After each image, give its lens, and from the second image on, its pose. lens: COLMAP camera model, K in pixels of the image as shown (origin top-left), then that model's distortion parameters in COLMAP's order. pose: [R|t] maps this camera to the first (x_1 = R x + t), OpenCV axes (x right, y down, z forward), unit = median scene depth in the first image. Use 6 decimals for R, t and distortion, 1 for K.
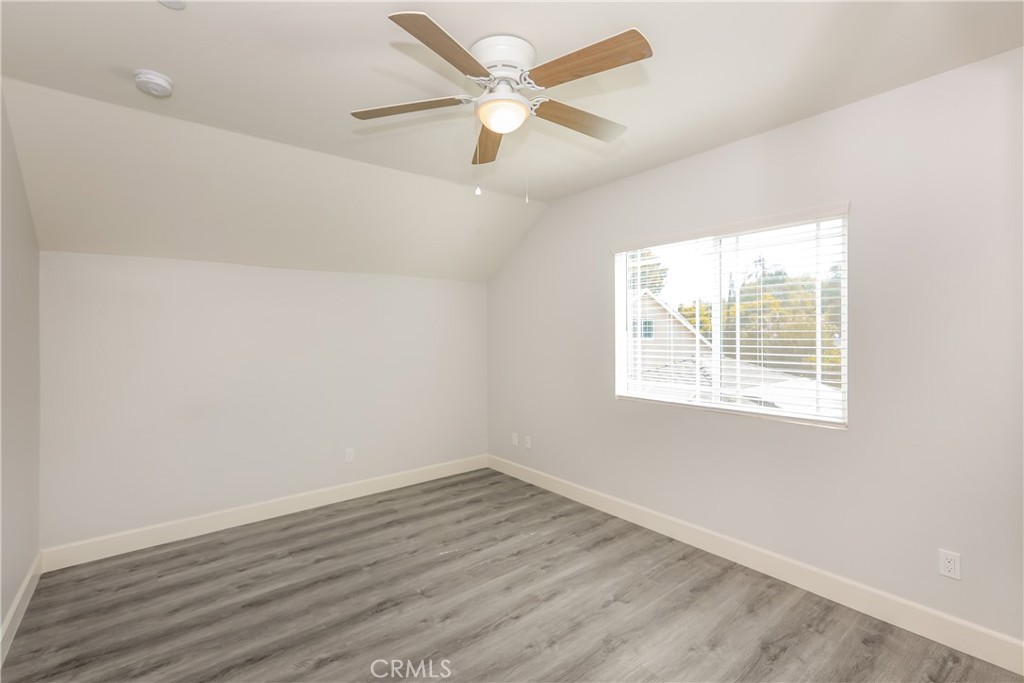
lens RADIAL K [[457.2, 0, 509.8], [0, 457.2, 338.7], [0, 0, 1]] dist [0.009002, 0.000645]
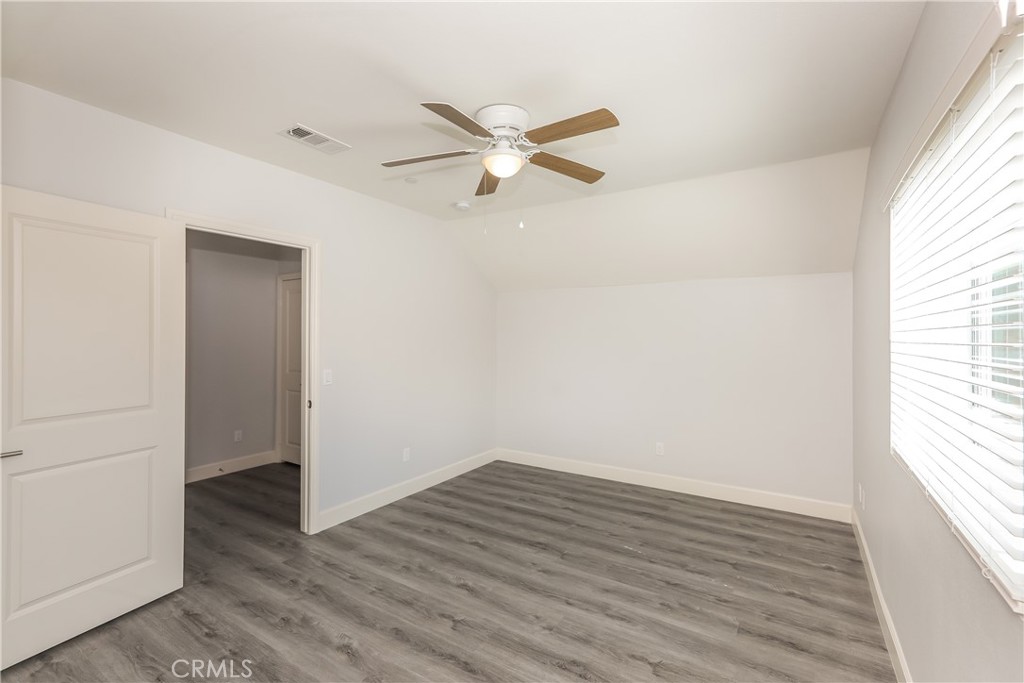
lens RADIAL K [[457.2, 0, 509.8], [0, 457.2, 338.7], [0, 0, 1]] dist [0.009002, 0.000645]
pose [[0.322114, 0.011636, -0.946629, 0.775372], [-0.020716, 0.999772, 0.005240, -0.010550], [0.946474, 0.017923, 0.322281, 0.406723]]
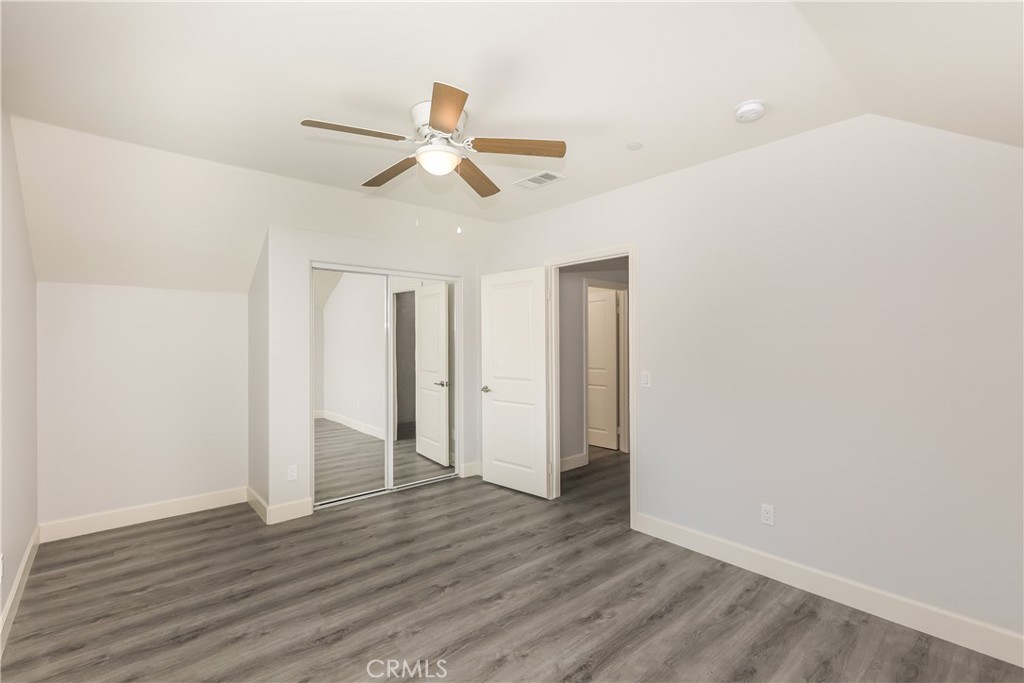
lens RADIAL K [[457.2, 0, 509.8], [0, 457.2, 338.7], [0, 0, 1]] dist [0.009002, 0.000645]
pose [[-0.999053, 0.010832, -0.042150, -0.099671], [0.010553, 0.999921, 0.006828, -0.011829], [0.042220, 0.006376, -0.999088, 1.492838]]
